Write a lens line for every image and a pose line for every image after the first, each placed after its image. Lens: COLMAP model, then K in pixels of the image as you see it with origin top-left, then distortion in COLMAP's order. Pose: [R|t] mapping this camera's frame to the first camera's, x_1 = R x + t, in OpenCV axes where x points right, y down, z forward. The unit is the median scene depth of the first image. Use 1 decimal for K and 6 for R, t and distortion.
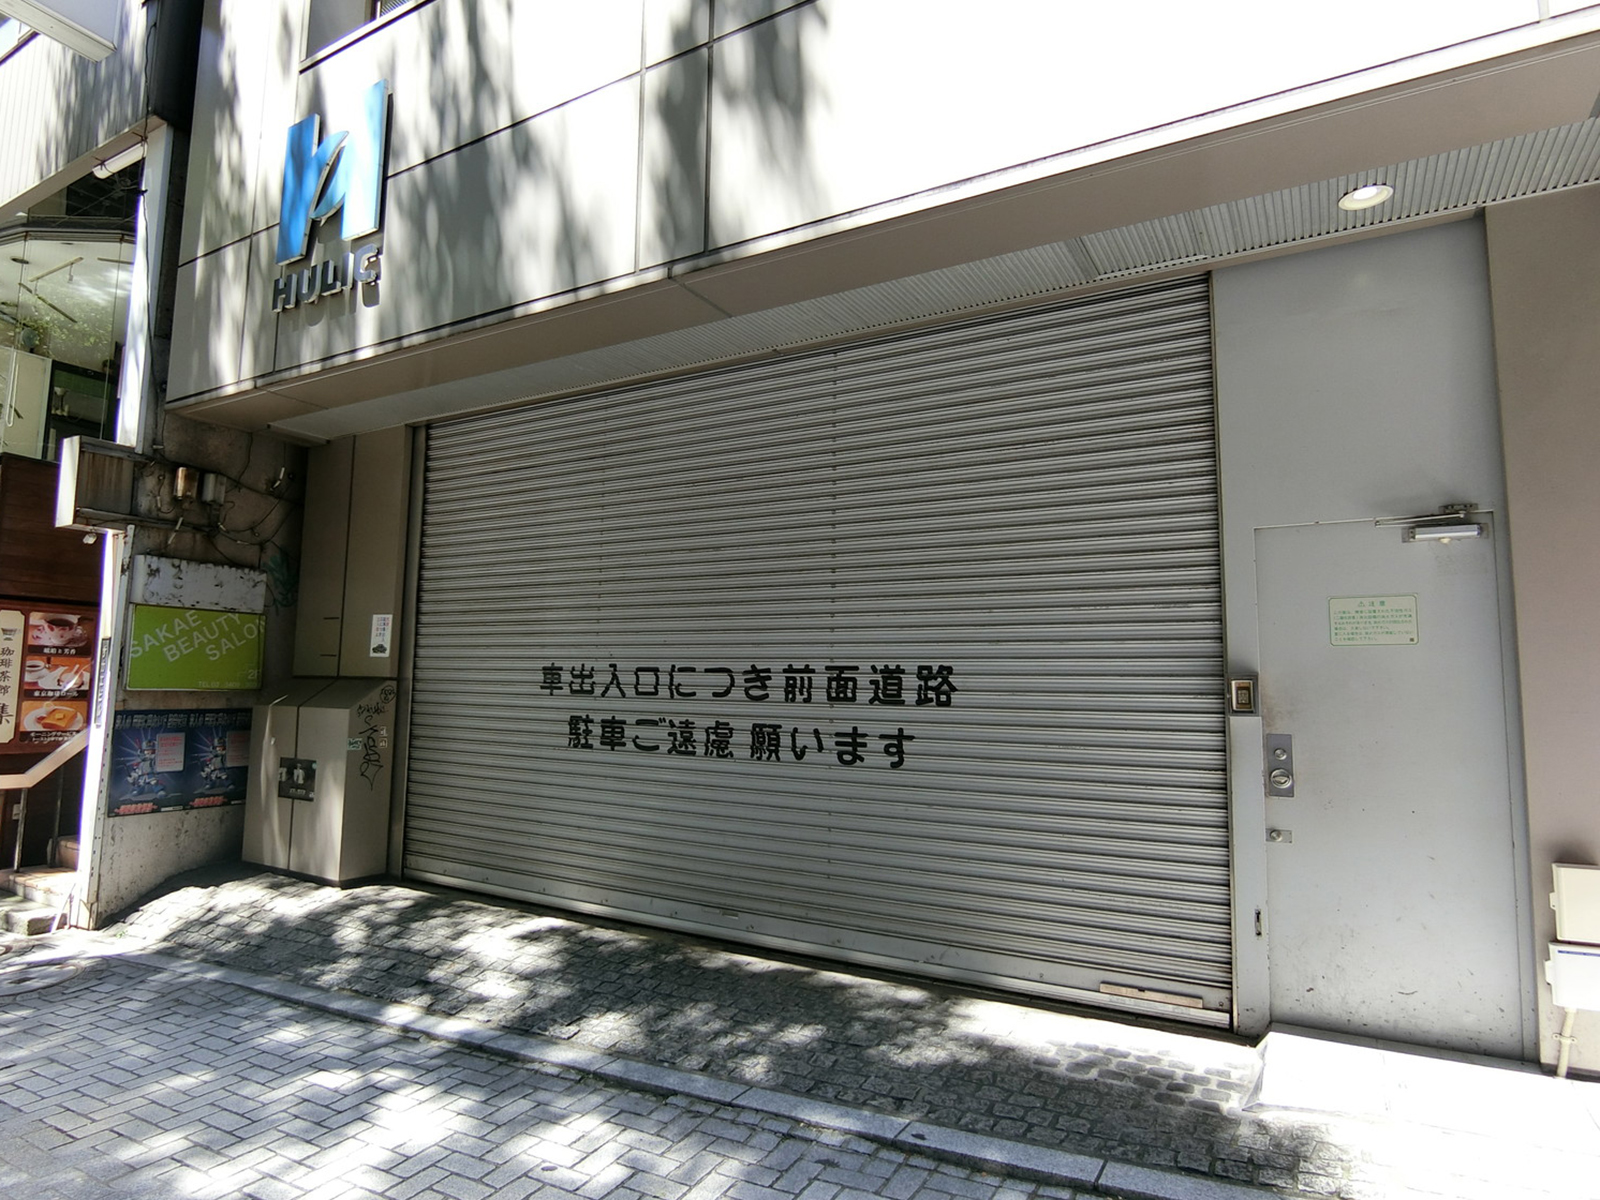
lens RADIAL K [[913.3, 0, 799.2], [0, 913.3, 601.2], [0, 0, 1]] dist [0.008579, 0.000916]
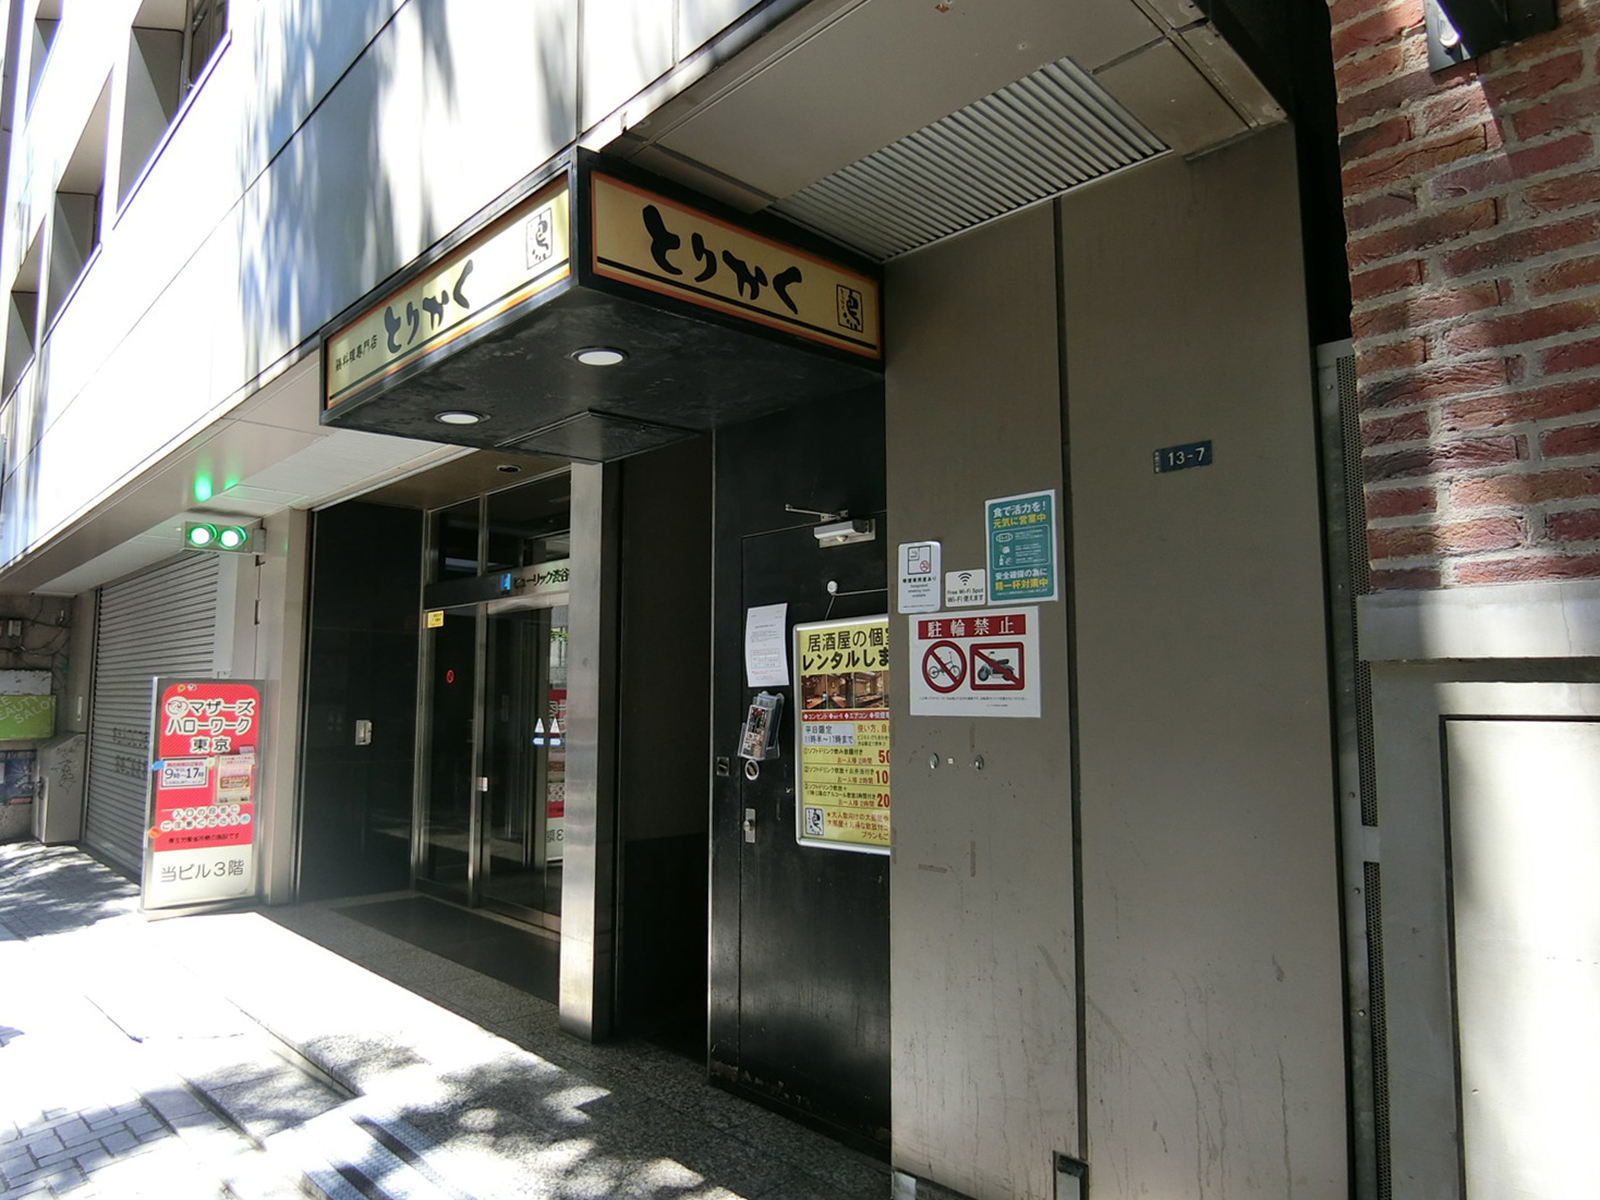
lens RADIAL K [[913.3, 0, 802.6], [0, 913.3, 599.8], [0, 0, 1]] dist [0.008579, 0.000916]
pose [[0.972341, -0.053226, -0.227421, 1.300444], [0.056761, 0.998347, 0.009028, -0.107905], [0.226564, -0.021687, 0.973755, -0.421748]]
